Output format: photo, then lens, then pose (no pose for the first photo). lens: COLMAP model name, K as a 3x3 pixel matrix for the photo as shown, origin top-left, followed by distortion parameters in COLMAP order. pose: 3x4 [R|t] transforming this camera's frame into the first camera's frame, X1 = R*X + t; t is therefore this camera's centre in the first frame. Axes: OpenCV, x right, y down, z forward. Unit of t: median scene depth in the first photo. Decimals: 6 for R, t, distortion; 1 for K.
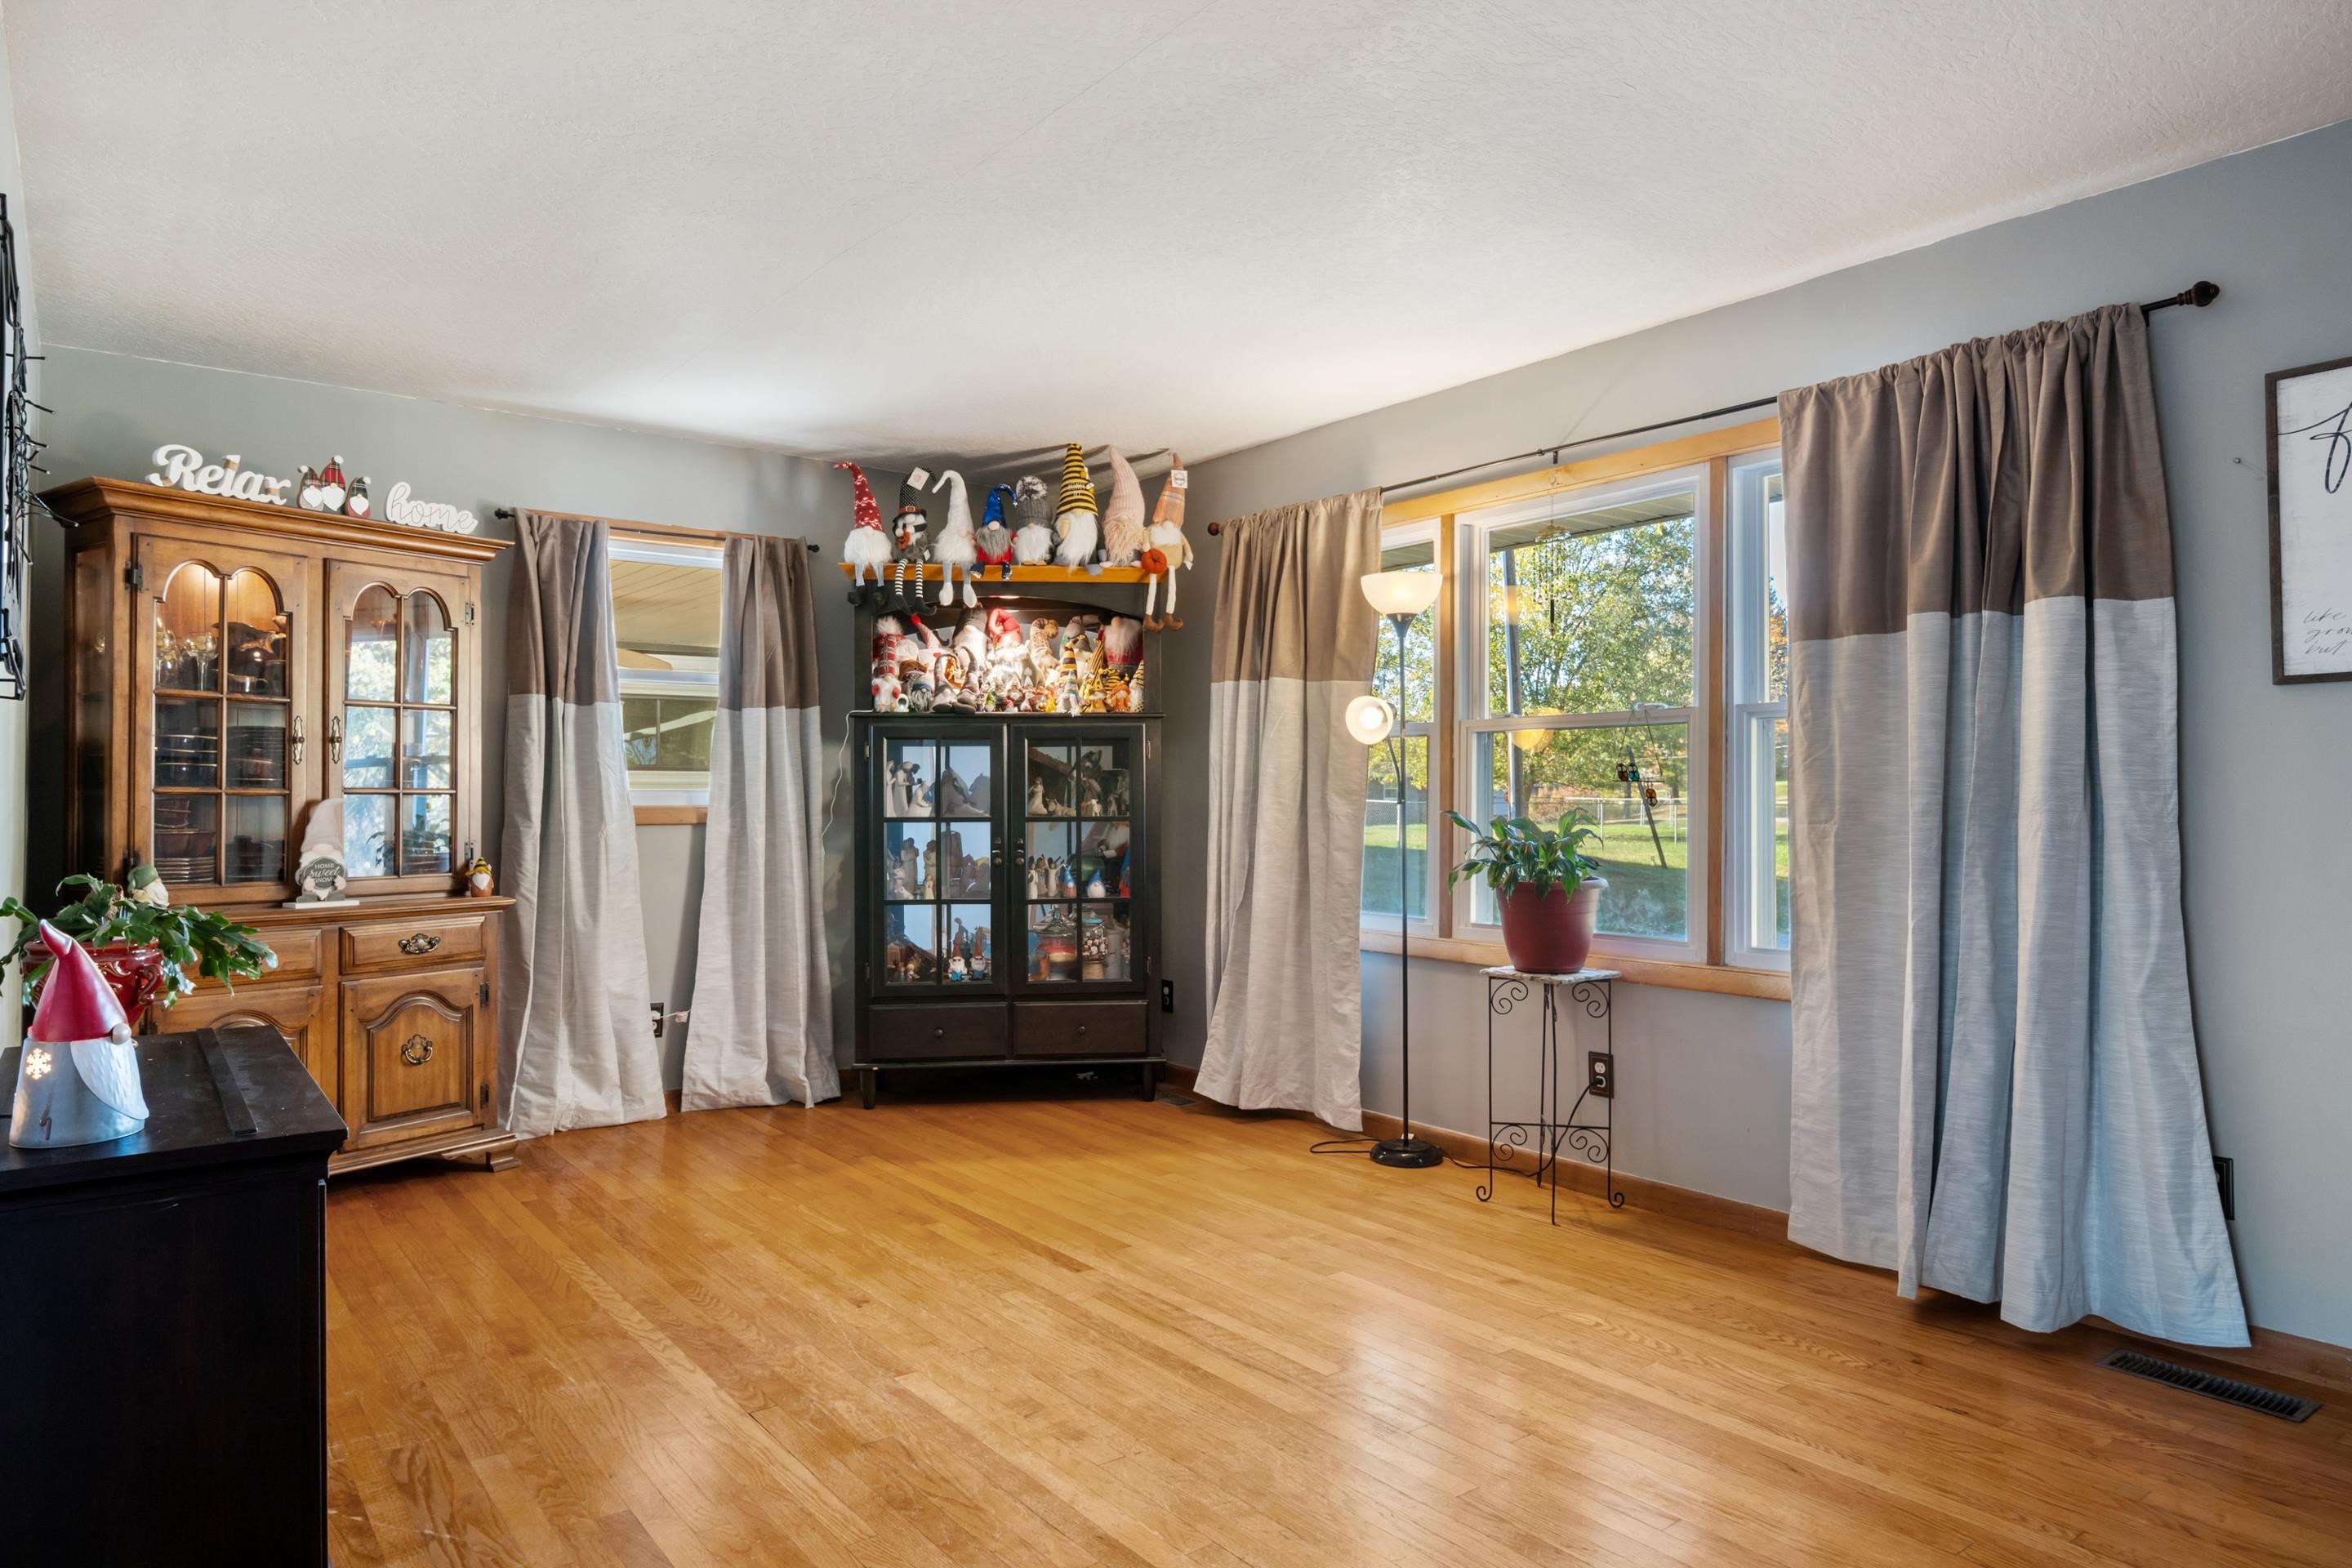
lens RADIAL K [[1432.5, 0, 1139.9], [0, 1432.5, 778.6], [0, 0, 1]] dist [0.003035, -0.008290]
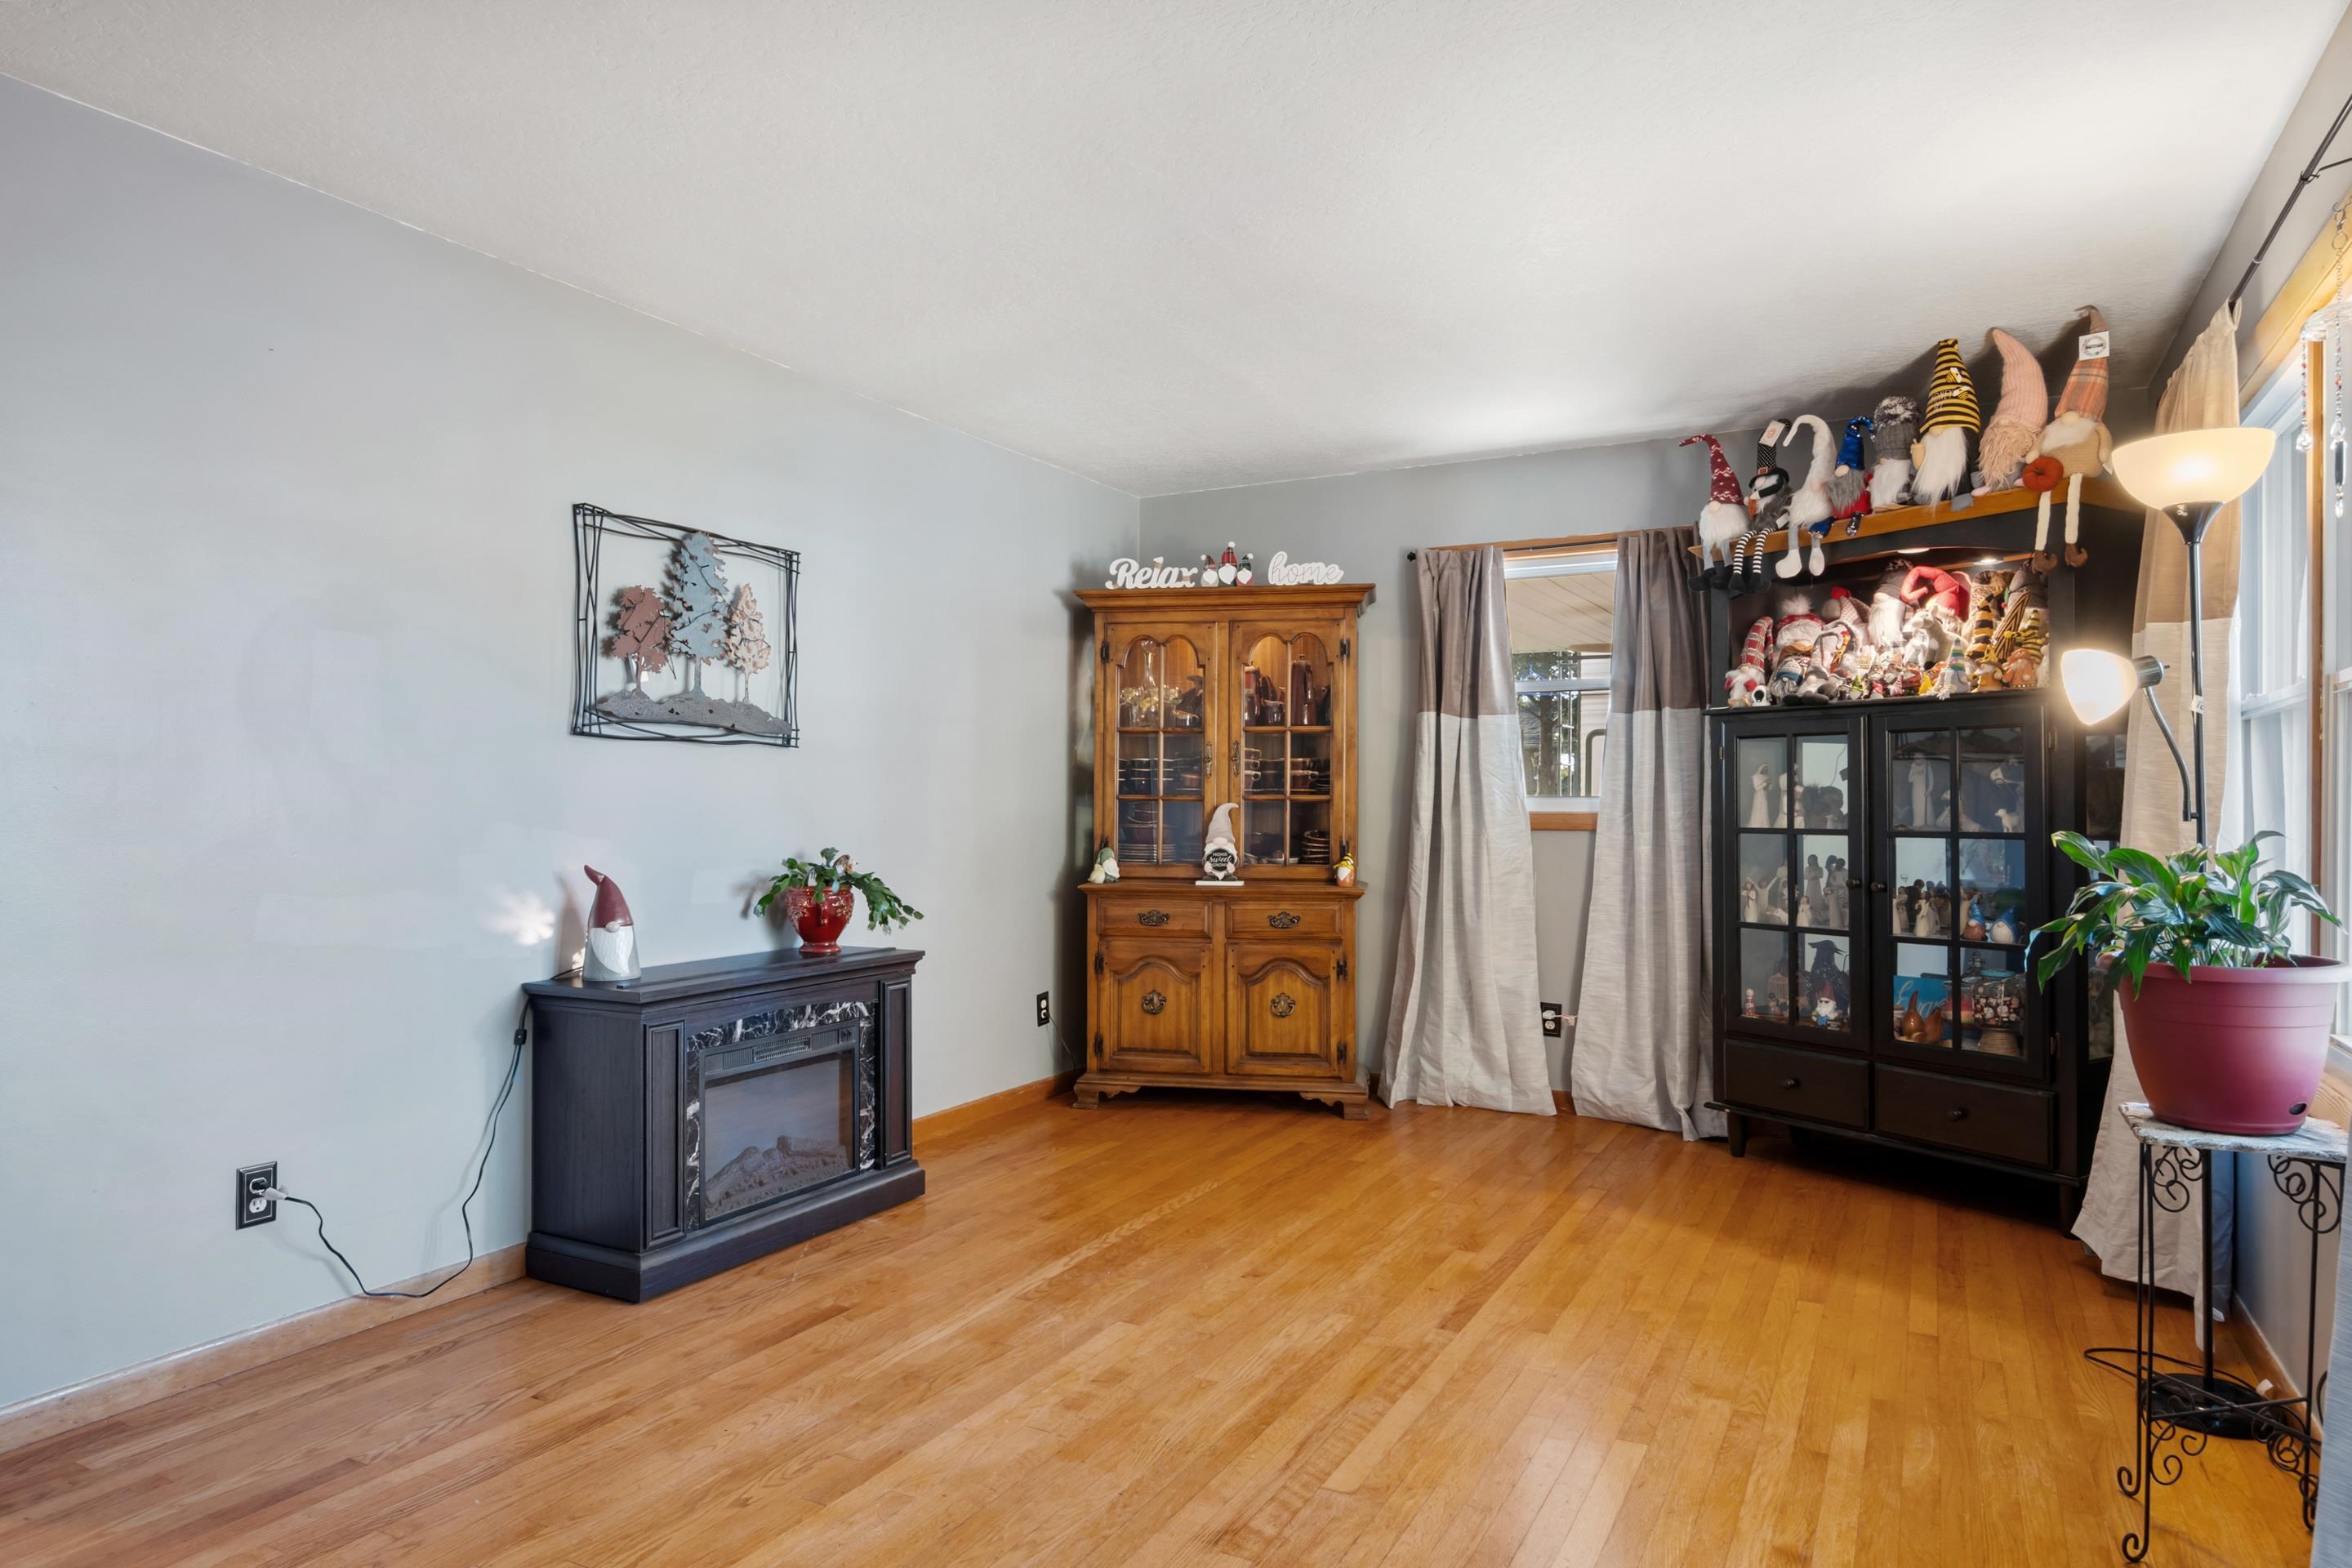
lens RADIAL K [[1432.5, 0, 1143.0], [0, 1432.5, 783.4], [0, 0, 1]] dist [0.003035, -0.008290]
pose [[0.416368, -0.007901, -0.909162, 0.578328], [0.009678, 0.999944, -0.004257, 0.000289], [0.909145, -0.007026, 0.416421, 0.369347]]
